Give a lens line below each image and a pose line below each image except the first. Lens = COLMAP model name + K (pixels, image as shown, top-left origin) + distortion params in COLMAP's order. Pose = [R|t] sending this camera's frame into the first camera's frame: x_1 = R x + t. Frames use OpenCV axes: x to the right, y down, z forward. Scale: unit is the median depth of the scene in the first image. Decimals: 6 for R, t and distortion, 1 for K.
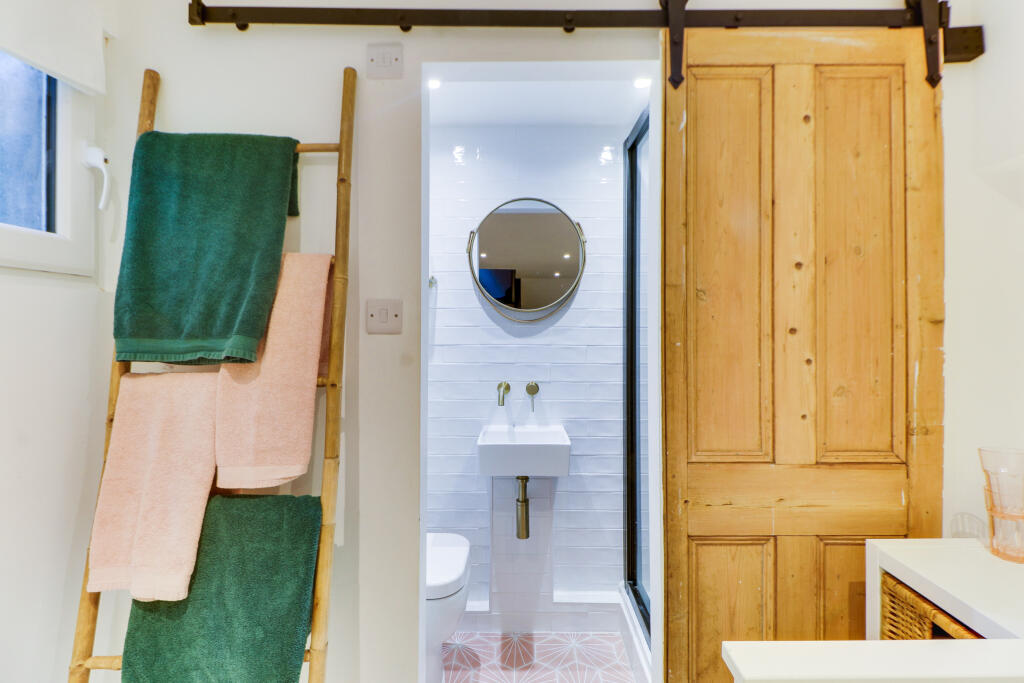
lens RADIAL K [[477.3, 0, 522.7], [0, 477.3, 323.2], [0, 0, 1]] dist [-0.002979, -0.000482]
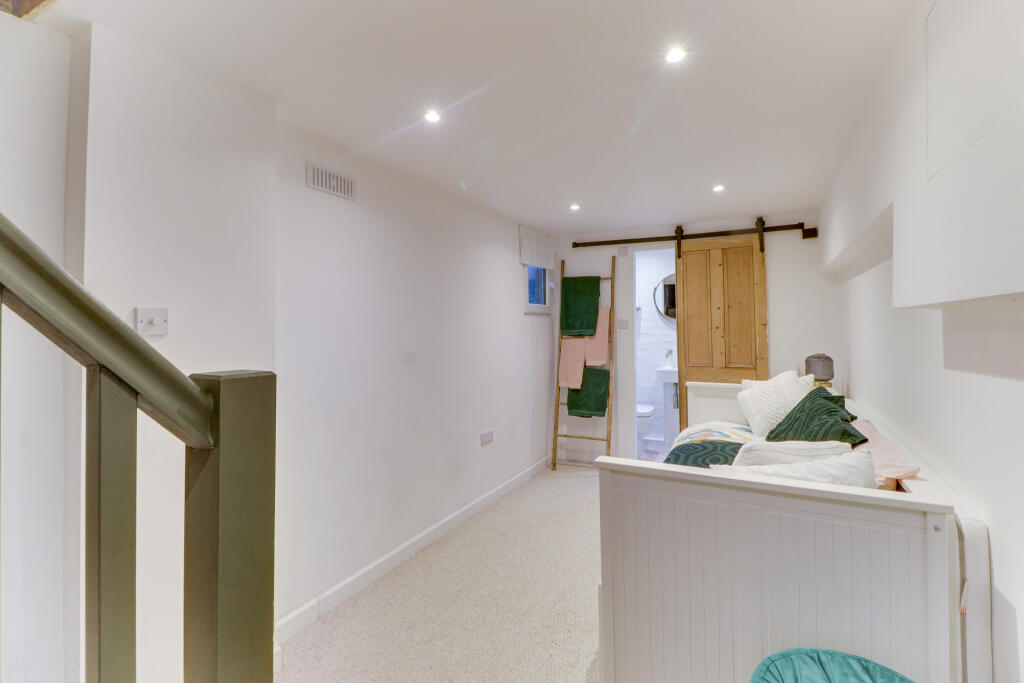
lens RADIAL K [[477.3, 0, 519.5], [0, 477.3, 318.8], [0, 0, 1]] dist [-0.002979, -0.000482]
pose [[0.899578, -0.011991, -0.436595, 0.627256], [0.009926, 0.999926, -0.007011, -0.036989], [0.436647, 0.001973, 0.899631, -2.819627]]
